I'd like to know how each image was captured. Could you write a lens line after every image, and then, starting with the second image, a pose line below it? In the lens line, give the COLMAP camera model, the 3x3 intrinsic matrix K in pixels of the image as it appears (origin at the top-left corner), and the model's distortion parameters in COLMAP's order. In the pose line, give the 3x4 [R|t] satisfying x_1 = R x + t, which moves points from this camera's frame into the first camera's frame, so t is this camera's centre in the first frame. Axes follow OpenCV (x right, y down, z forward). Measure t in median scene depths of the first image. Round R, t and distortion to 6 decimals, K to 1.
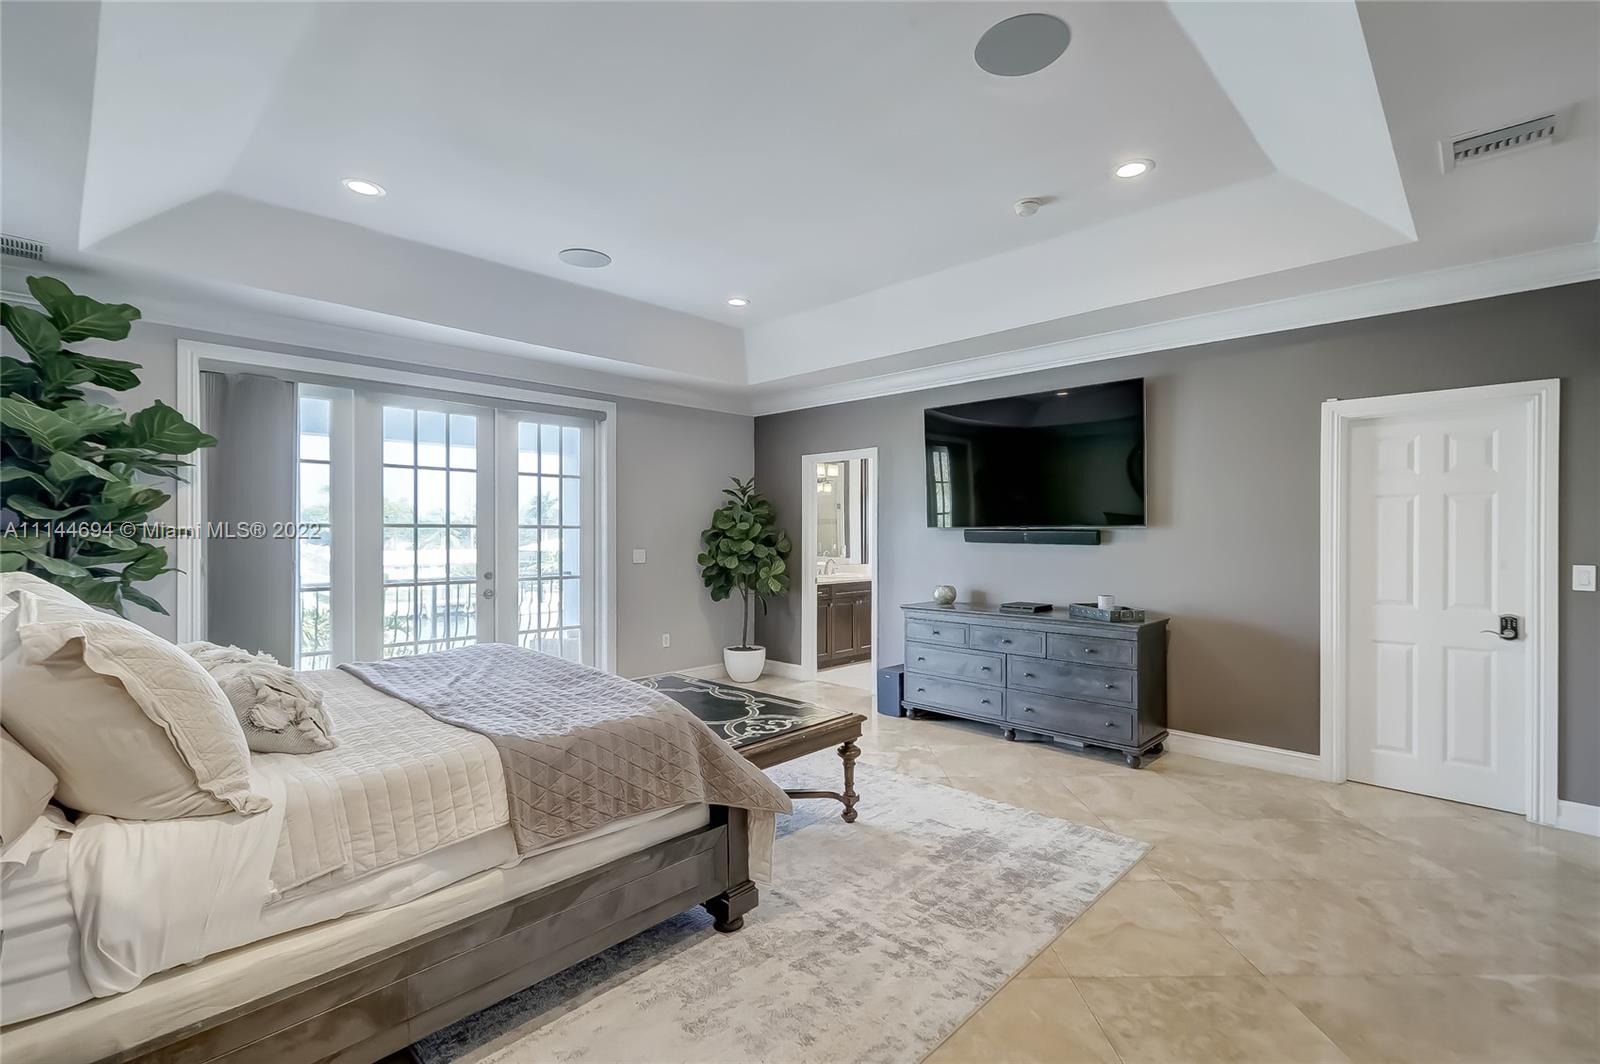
lens RADIAL K [[725.0, 0, 806.6], [0, 725.0, 531.9], [0, 0, 1]] dist [0.000759, 0.000819]
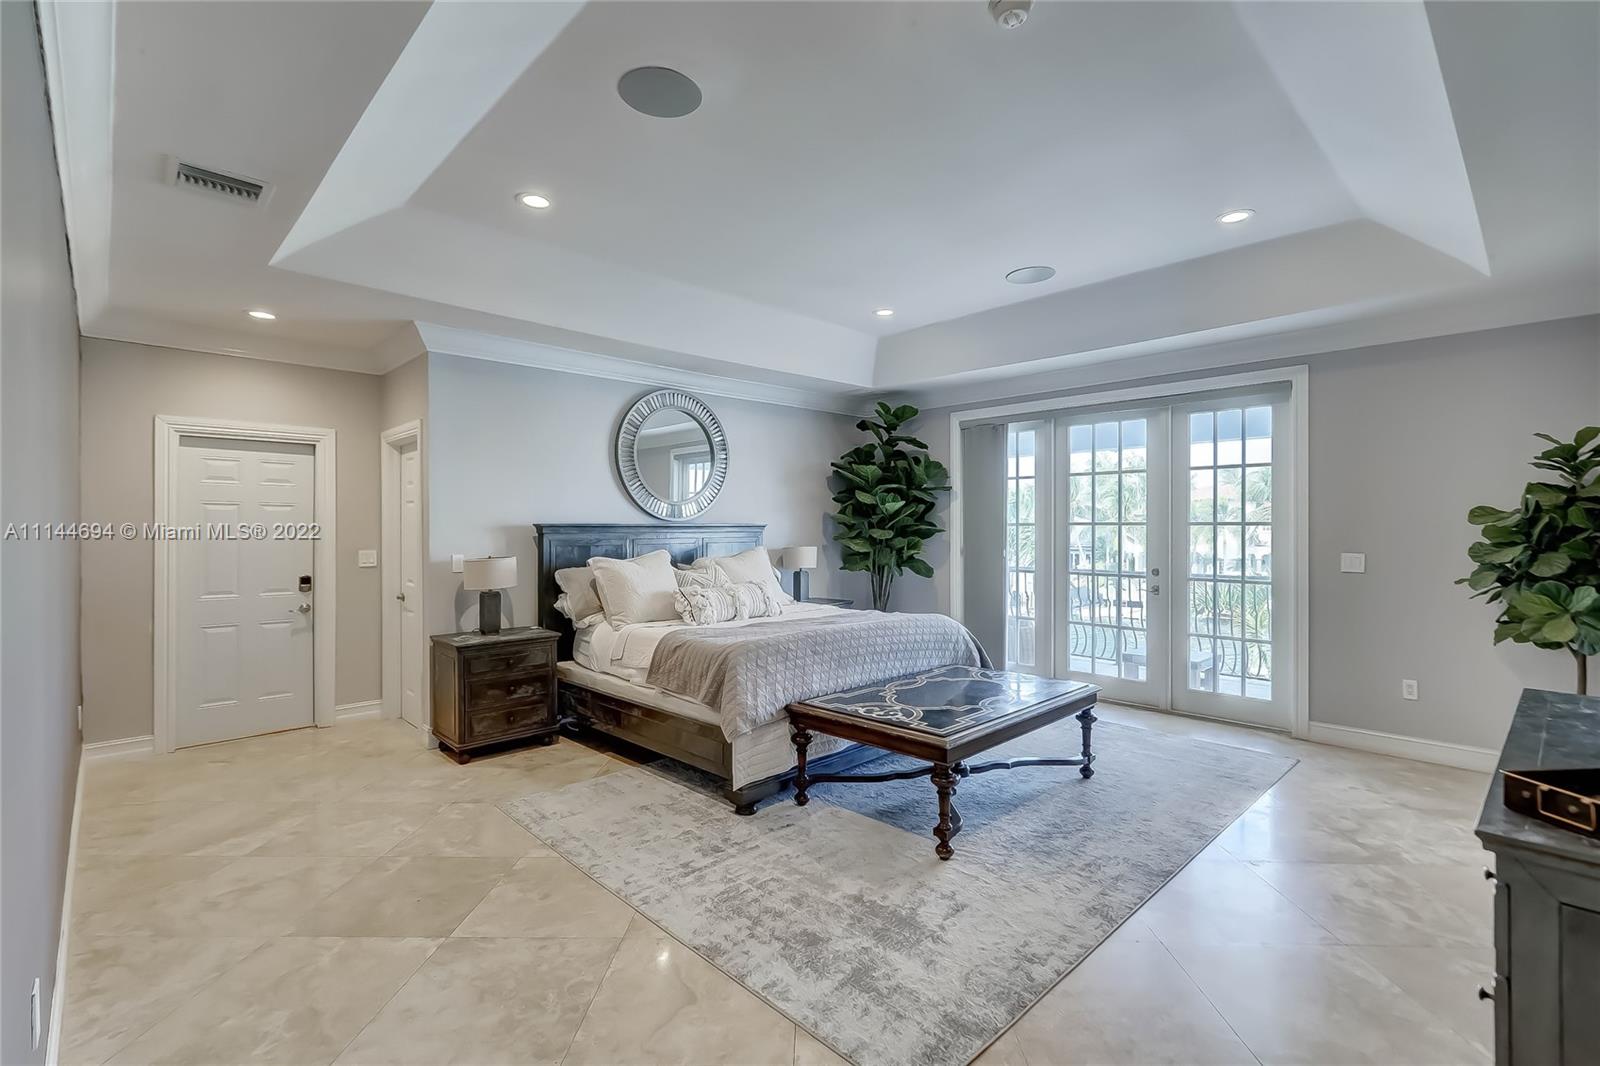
lens RADIAL K [[725.0, 0, 806.6], [0, 725.0, 532.9], [0, 0, 1]] dist [0.000759, 0.000819]
pose [[-0.037454, 0.008525, -0.999262, 0.892513], [0.001172, 0.999963, 0.008487, -0.006530], [0.999298, -0.000853, -0.037462, 0.812921]]
